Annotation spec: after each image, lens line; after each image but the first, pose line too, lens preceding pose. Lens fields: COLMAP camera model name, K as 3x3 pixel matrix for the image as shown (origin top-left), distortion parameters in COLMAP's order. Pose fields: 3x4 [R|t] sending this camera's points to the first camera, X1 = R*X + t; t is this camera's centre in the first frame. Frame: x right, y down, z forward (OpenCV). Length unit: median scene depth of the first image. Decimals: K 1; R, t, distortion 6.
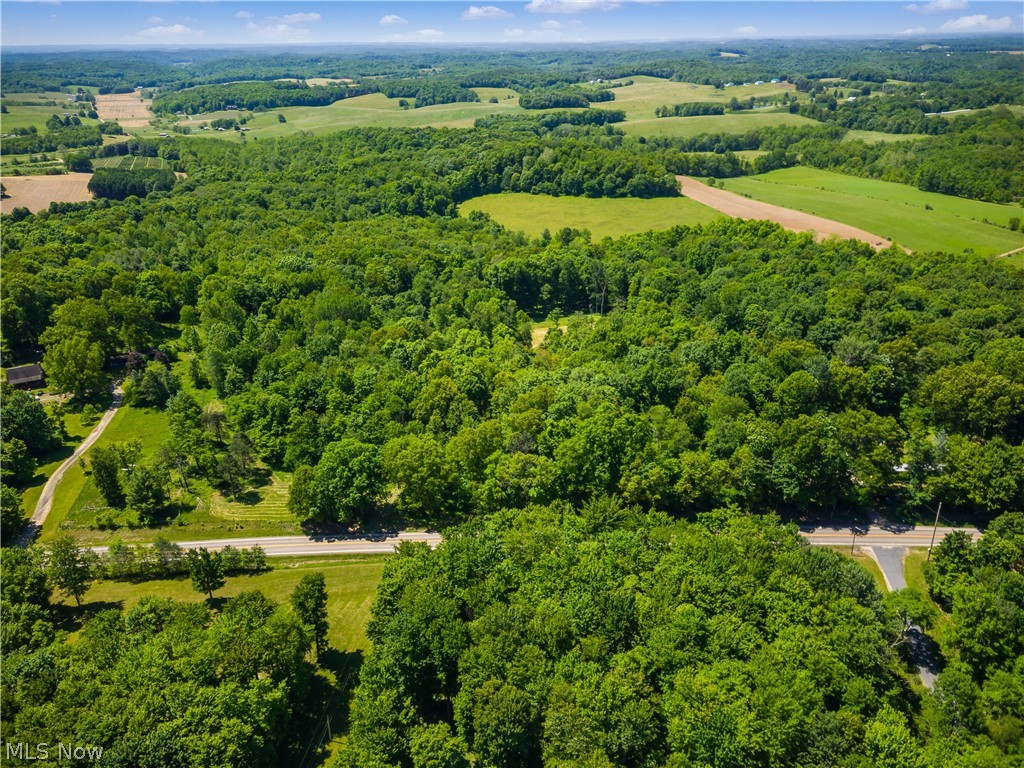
lens RADIAL K [[759.3, 0, 513.9], [0, 759.3, 385.2], [0, 0, 1]] dist [0.071160, -0.071806]
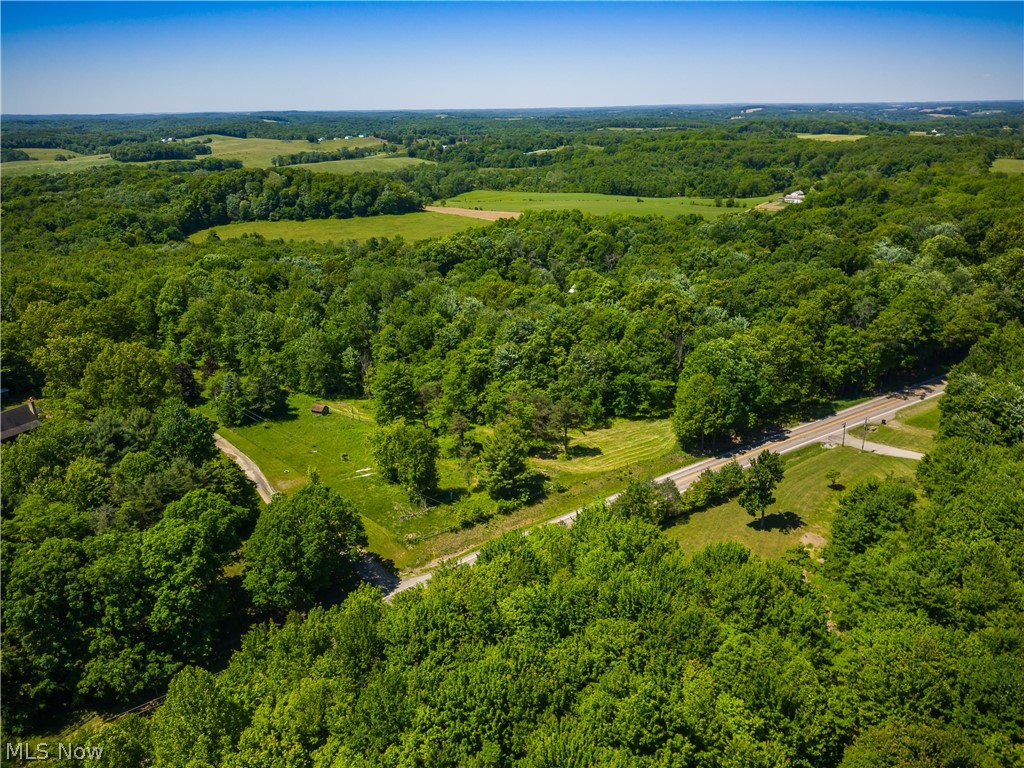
lens RADIAL K [[759.3, 0, 513.9], [0, 759.3, 385.2], [0, 0, 1]] dist [0.071160, -0.071806]
pose [[0.838998, -0.183799, 0.512152, -0.236874], [0.226355, 0.973811, -0.021334, 0.023976], [-0.494818, 0.133827, 0.858630, 0.102505]]
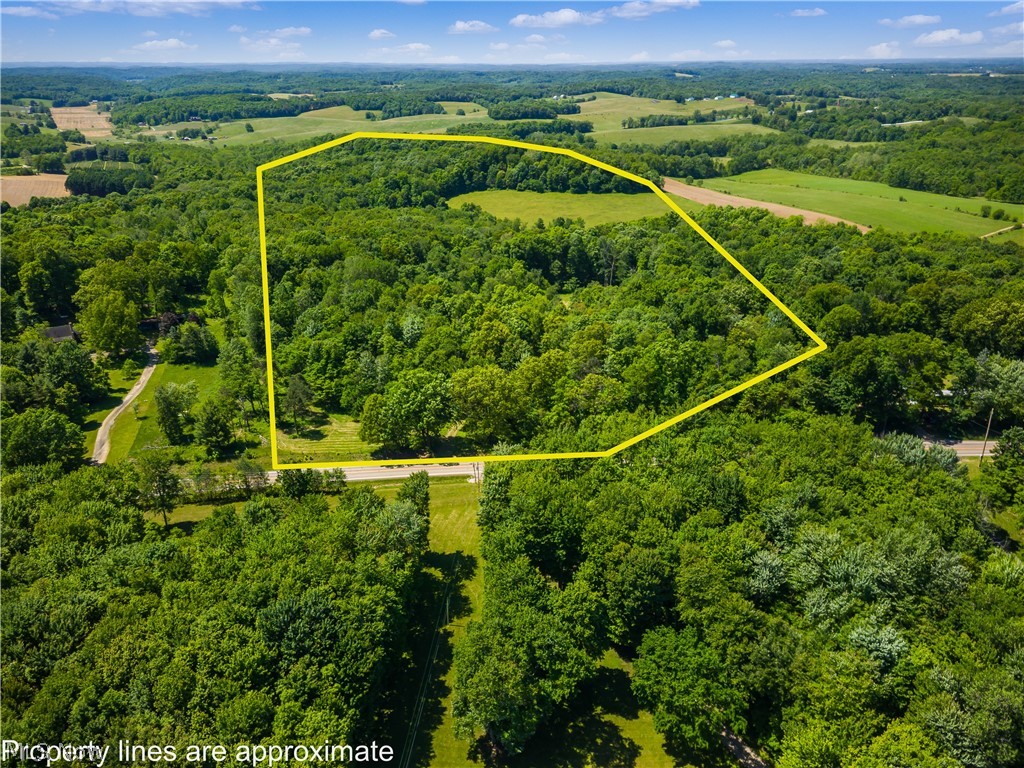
lens RADIAL K [[759.3, 0, 513.9], [0, 759.3, 385.2], [0, 0, 1]] dist [0.071160, -0.071806]
pose [[0.998497, -0.013261, 0.053170, -0.039119], [0.014555, 0.999605, -0.024026, 0.032541], [-0.052830, 0.024764, 0.998296, -0.007107]]
